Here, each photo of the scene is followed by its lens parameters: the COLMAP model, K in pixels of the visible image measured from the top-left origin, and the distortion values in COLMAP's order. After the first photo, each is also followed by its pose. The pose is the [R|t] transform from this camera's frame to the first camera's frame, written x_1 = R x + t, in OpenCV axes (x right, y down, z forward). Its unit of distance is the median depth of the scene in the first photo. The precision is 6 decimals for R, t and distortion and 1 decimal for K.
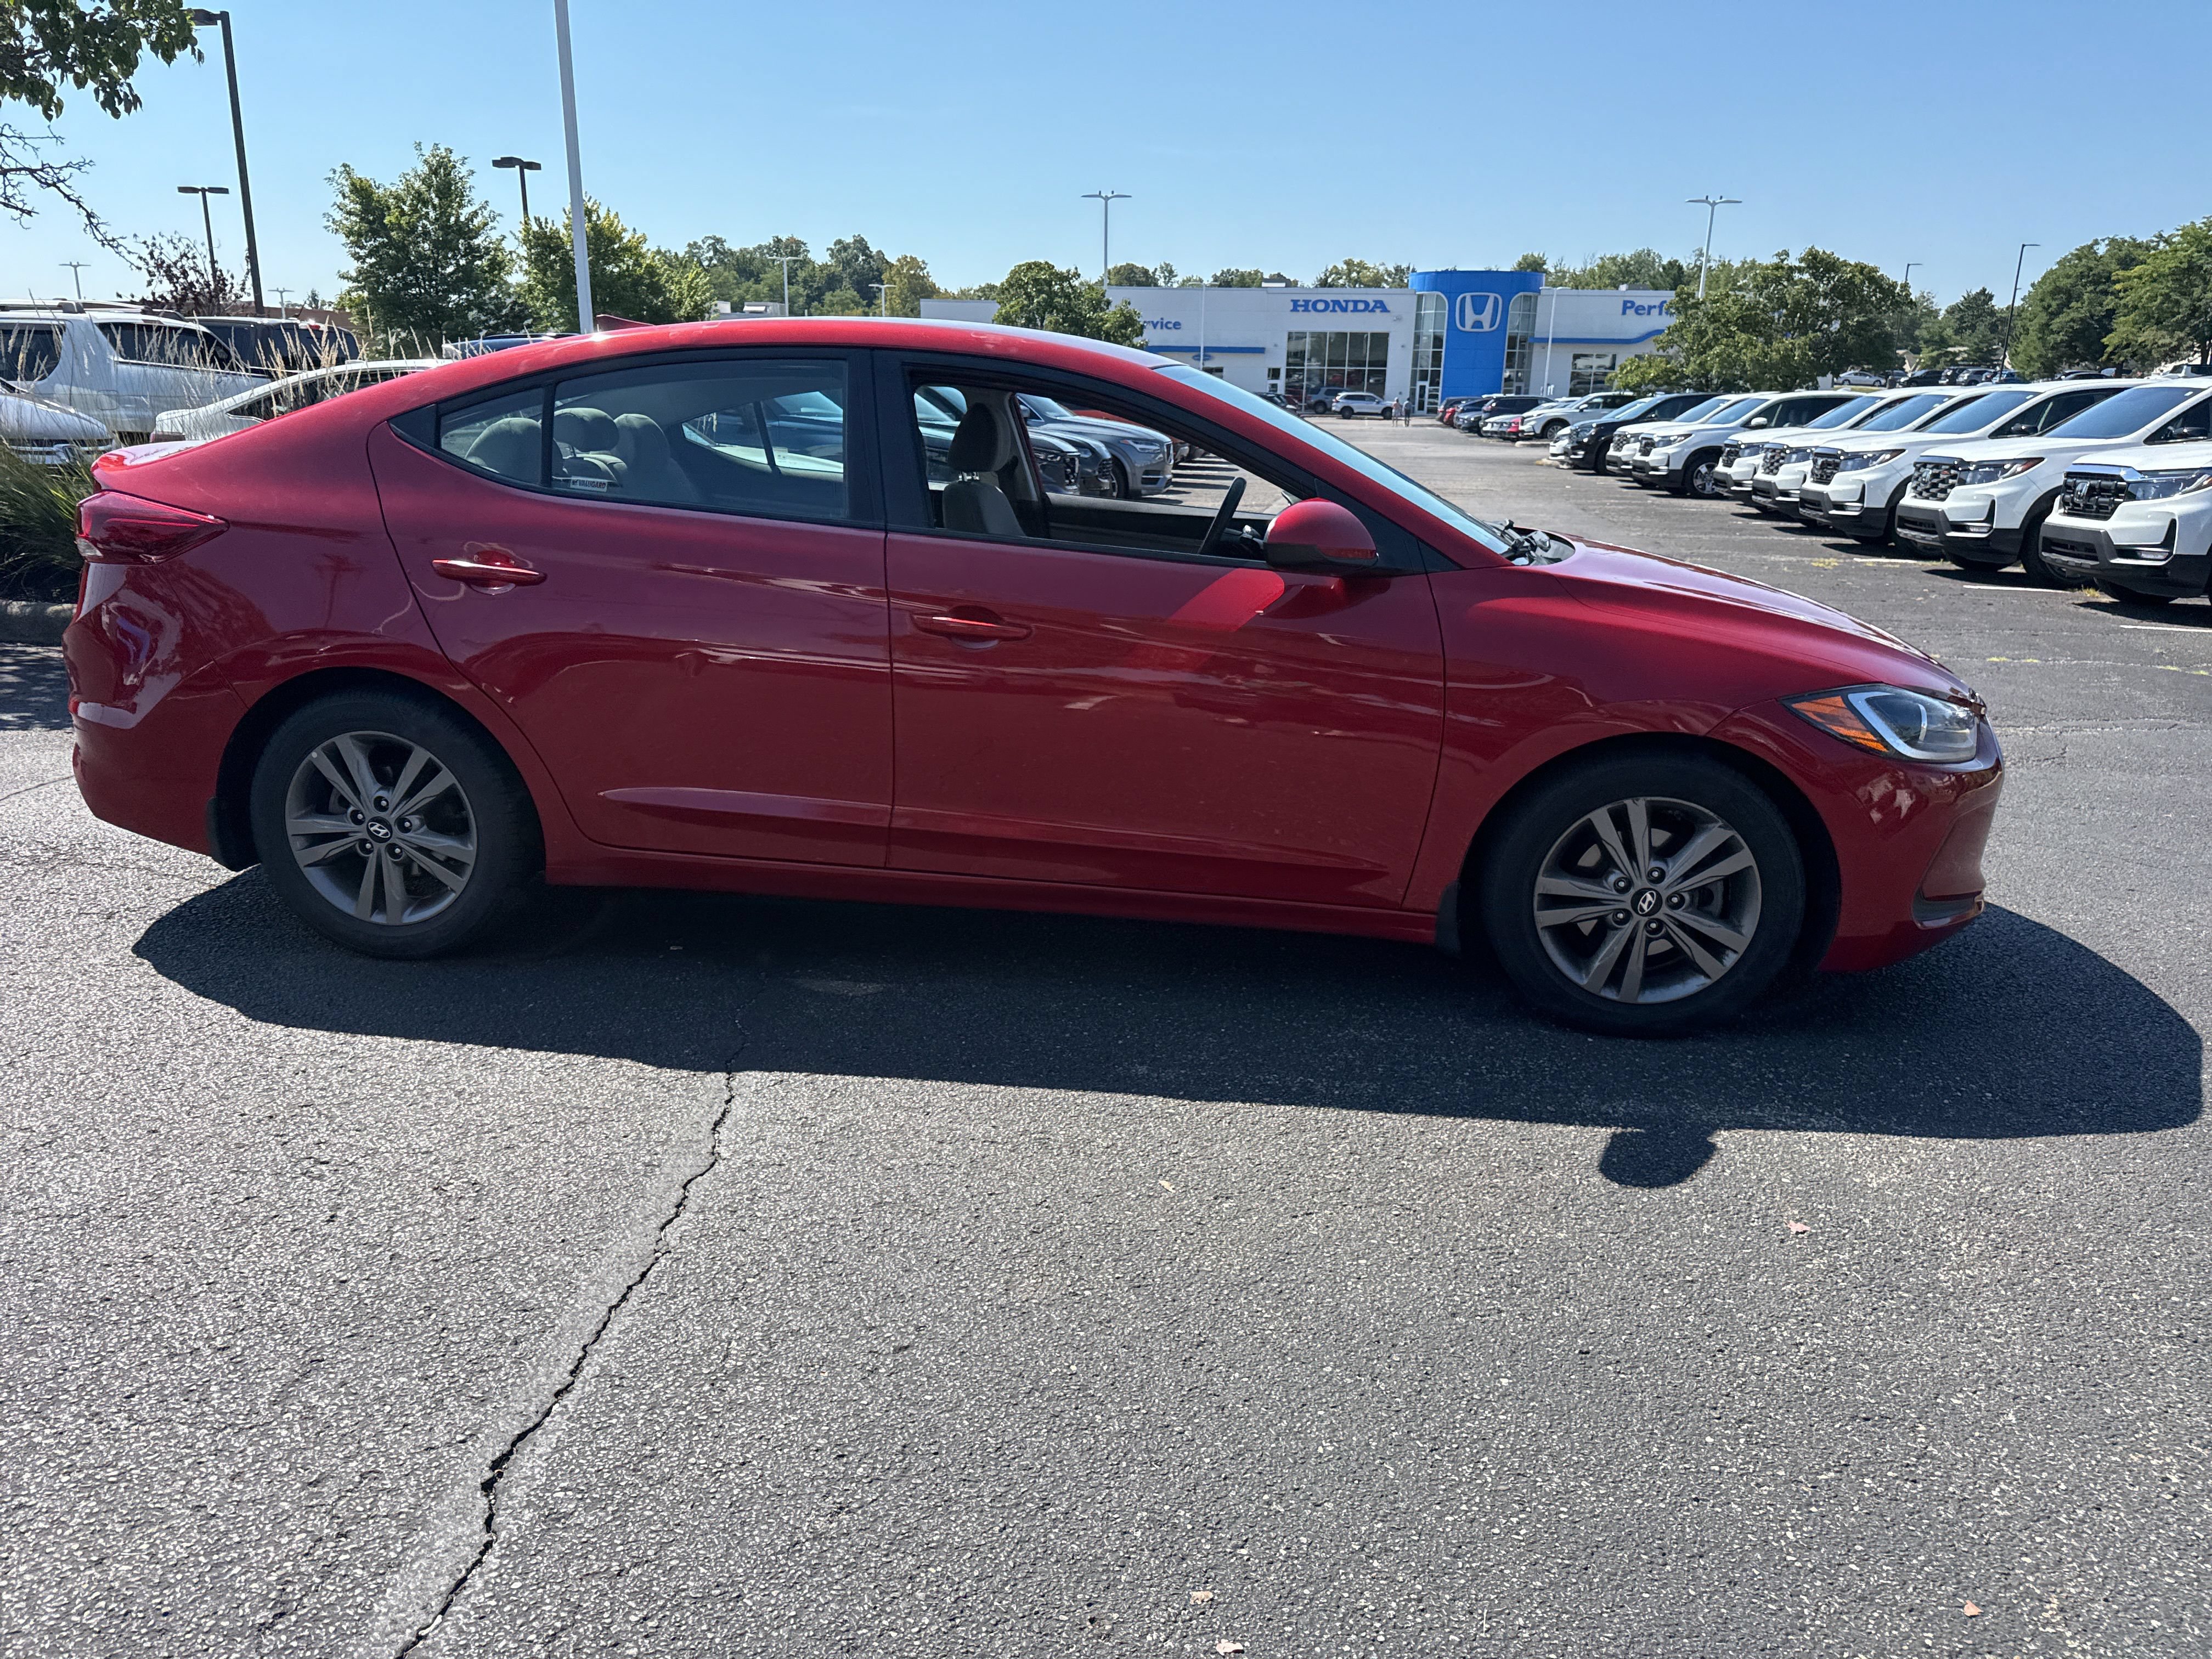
lens RADIAL K [[1563.9, 0, 1105.4], [0, 1563.9, 842.0], [0, 0, 1]] dist [0.033640, -0.040647]
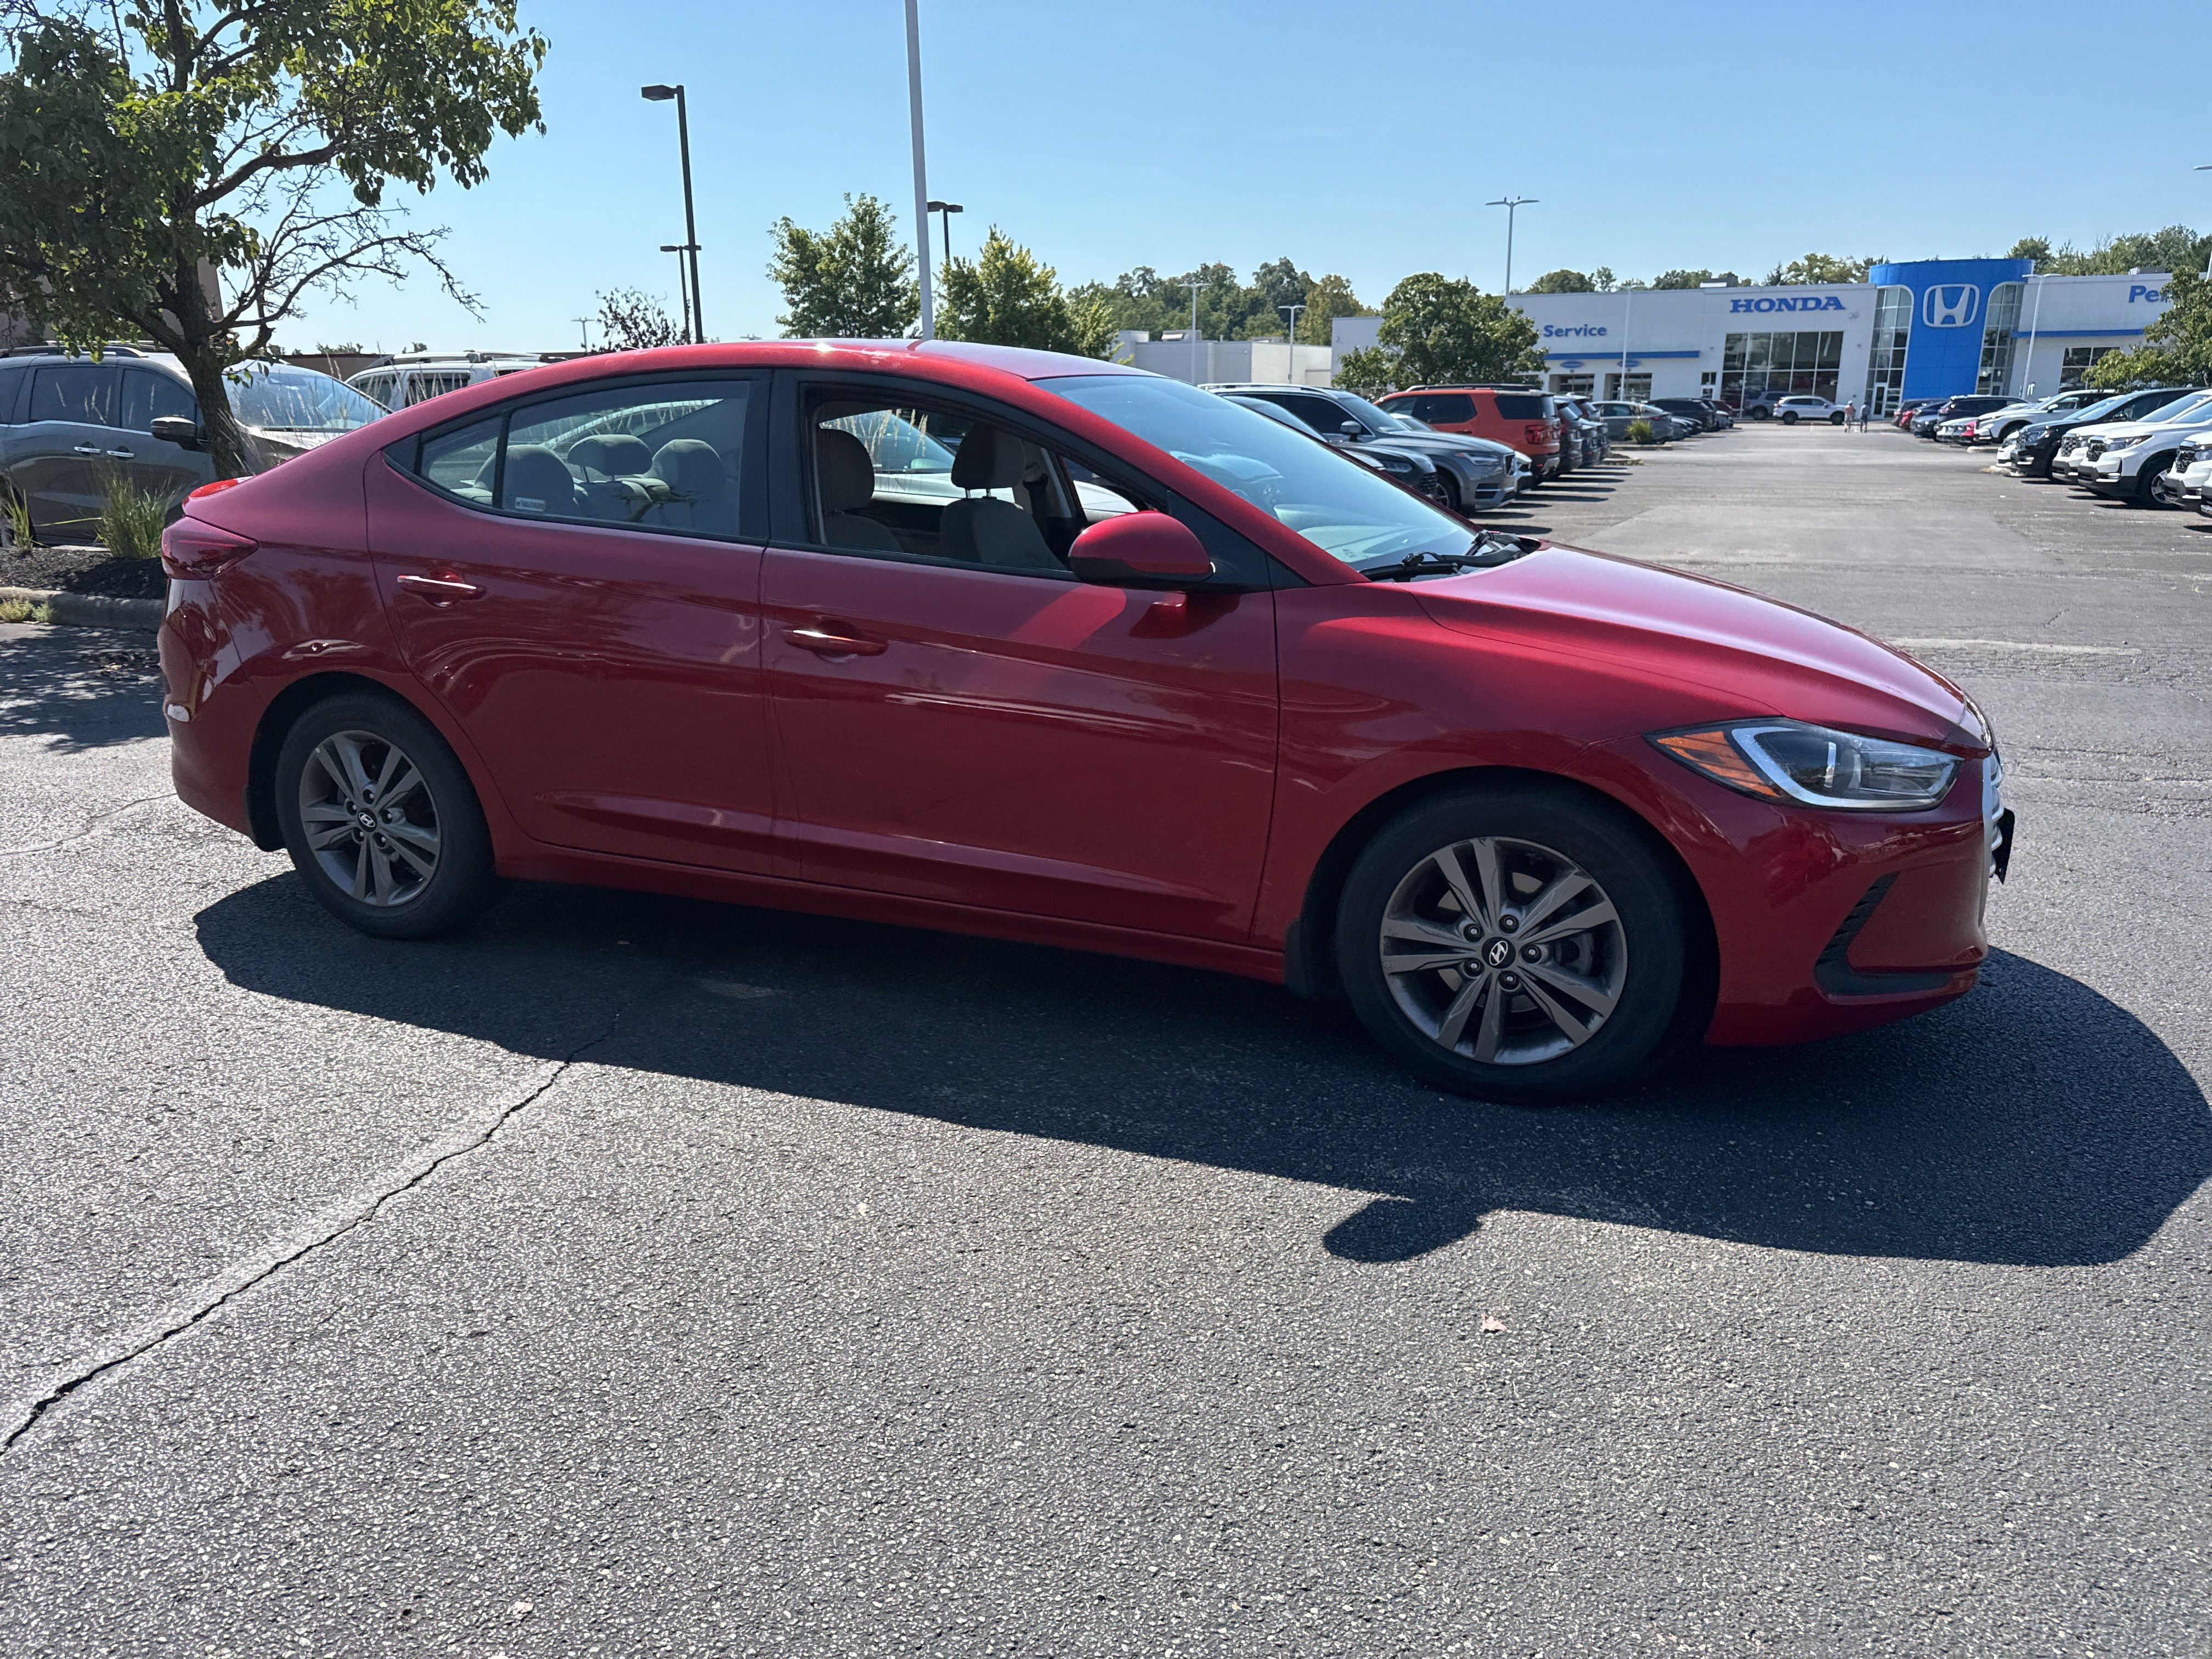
lens RADIAL K [[1563.9, 0, 1102.6], [0, 1563.9, 860.7], [0, 0, 1]] dist [0.033640, -0.040647]
pose [[0.965642, 0.045737, -0.255818, 0.300078], [-0.045999, 0.998929, 0.004964, -0.007588], [0.255771, 0.006973, 0.966712, 0.057425]]
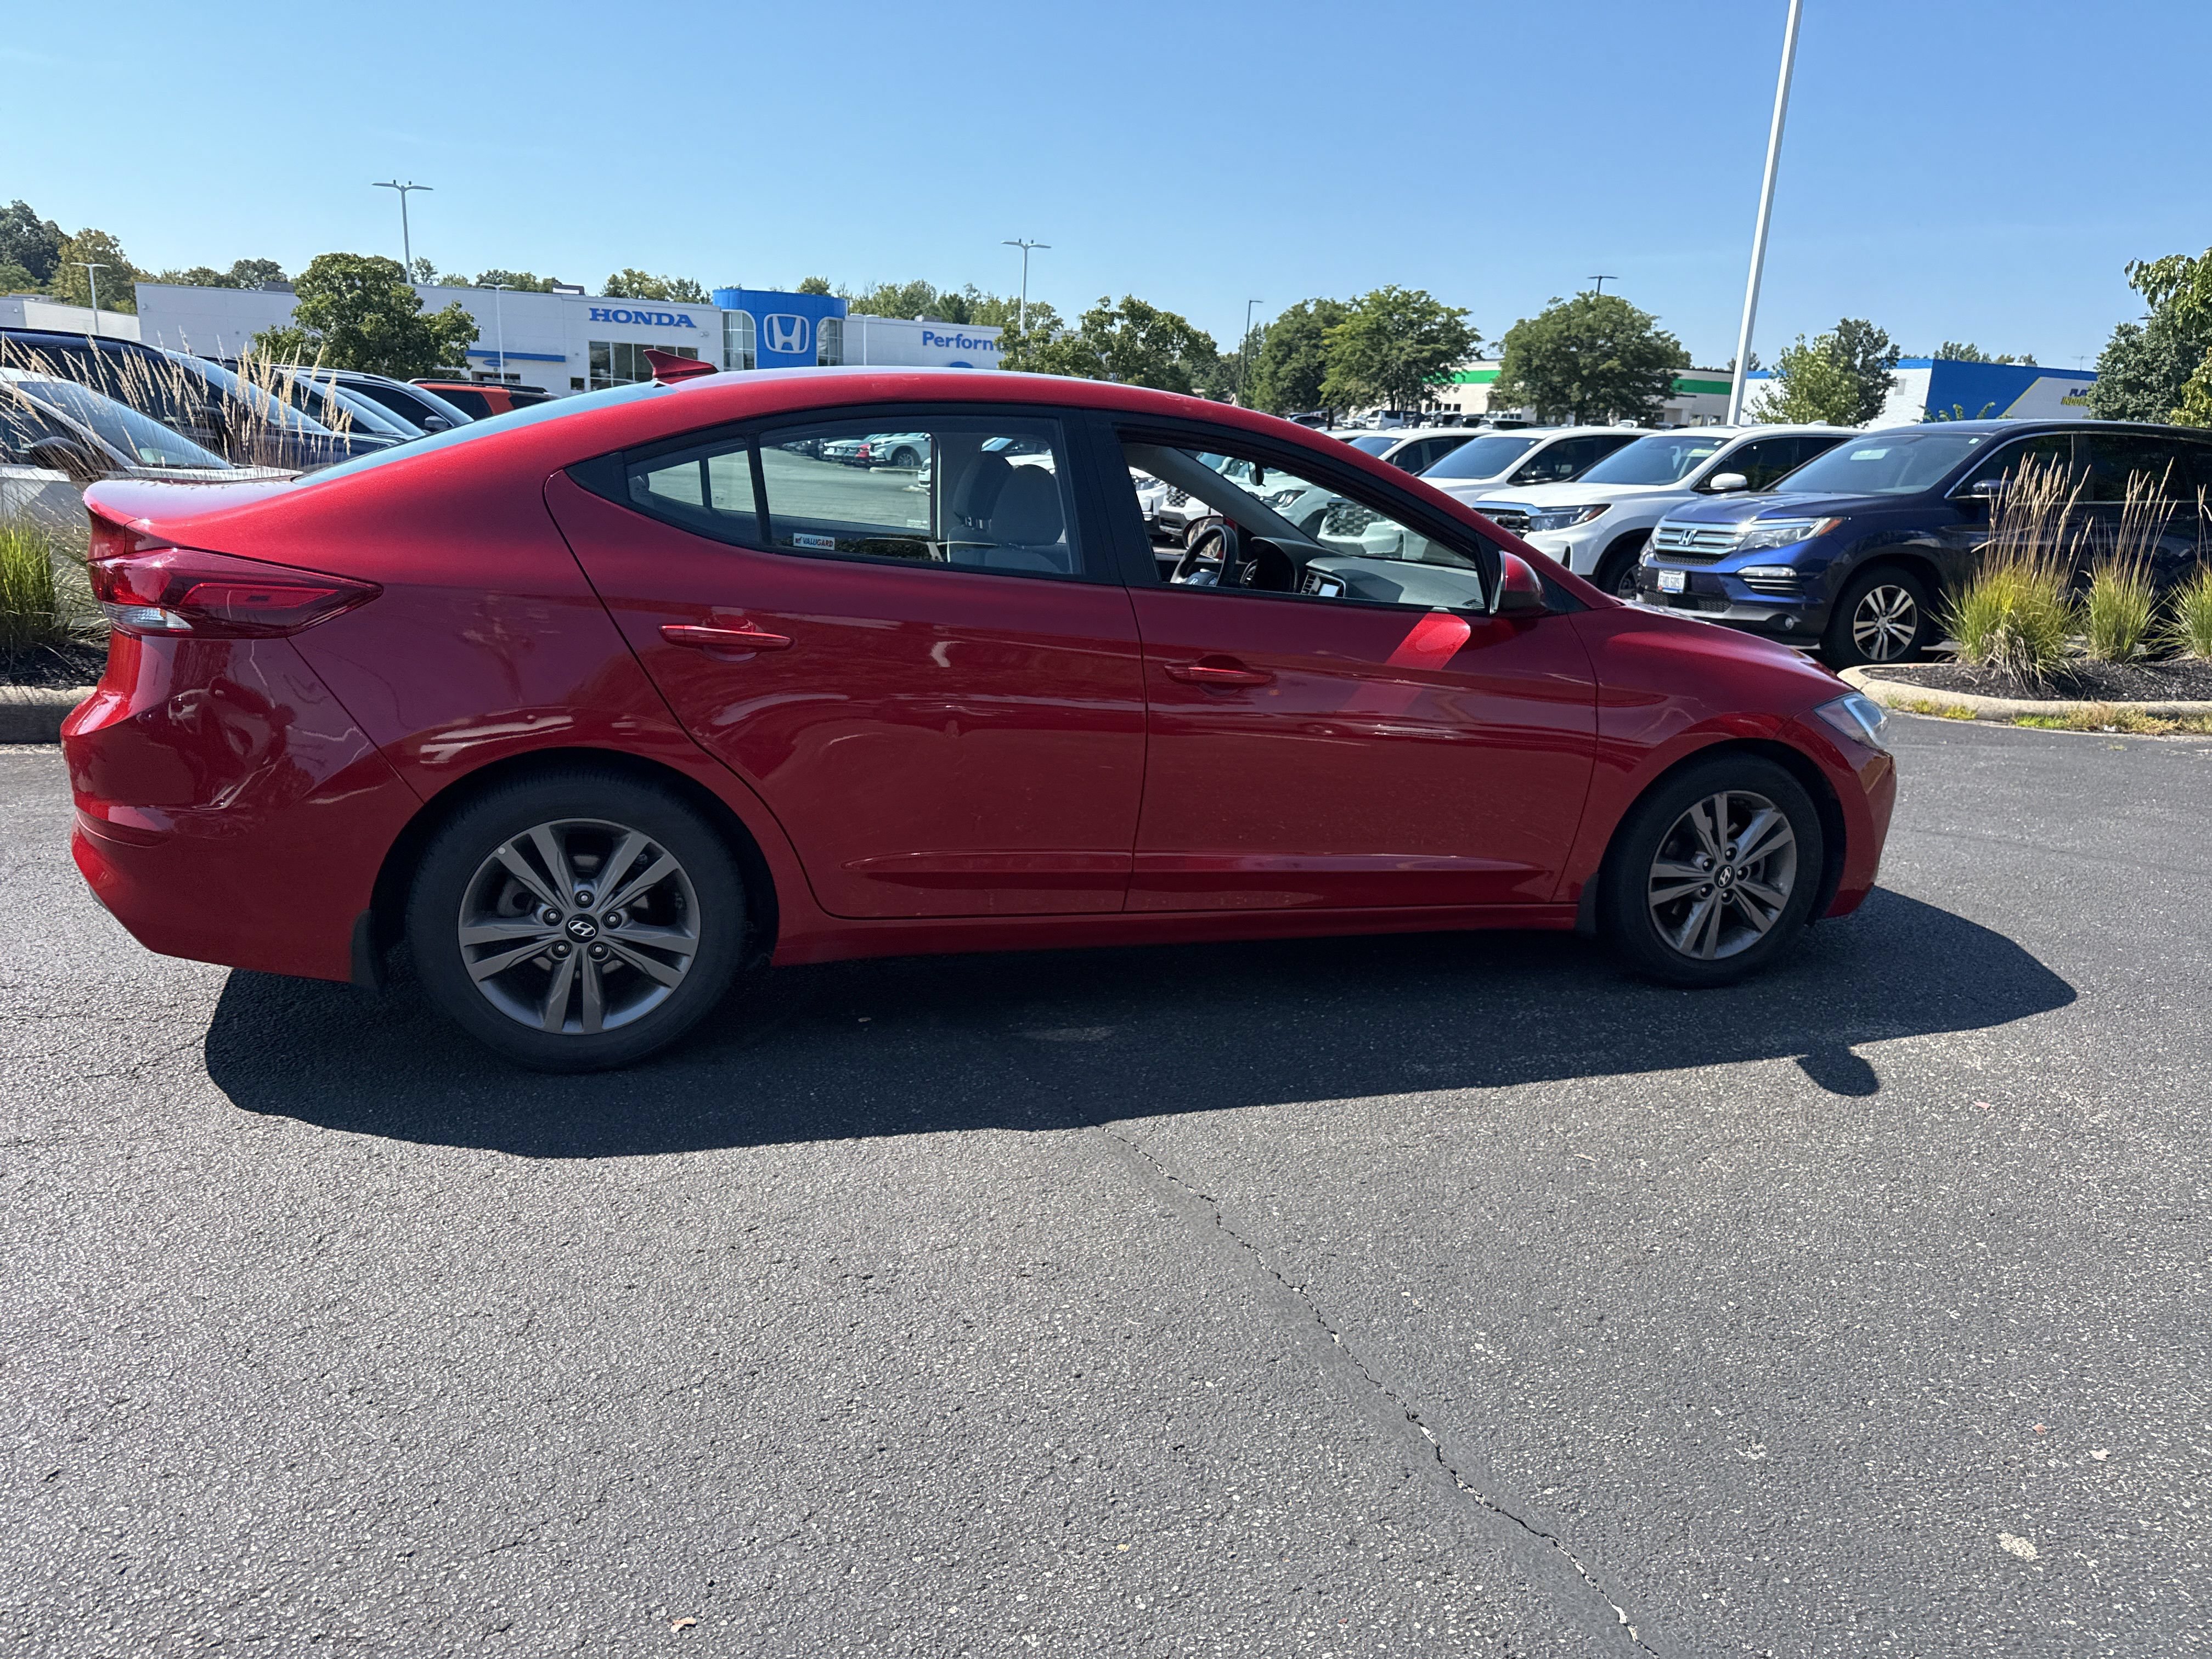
lens RADIAL K [[1563.9, 0, 1110.1], [0, 1563.9, 862.5], [0, 0, 1]] dist [0.033640, -0.040647]
pose [[0.905800, -0.087755, 0.414519, -0.515158], [0.087208, 0.995984, 0.020289, -0.034017], [-0.414634, 0.017772, 0.909815, 0.062945]]
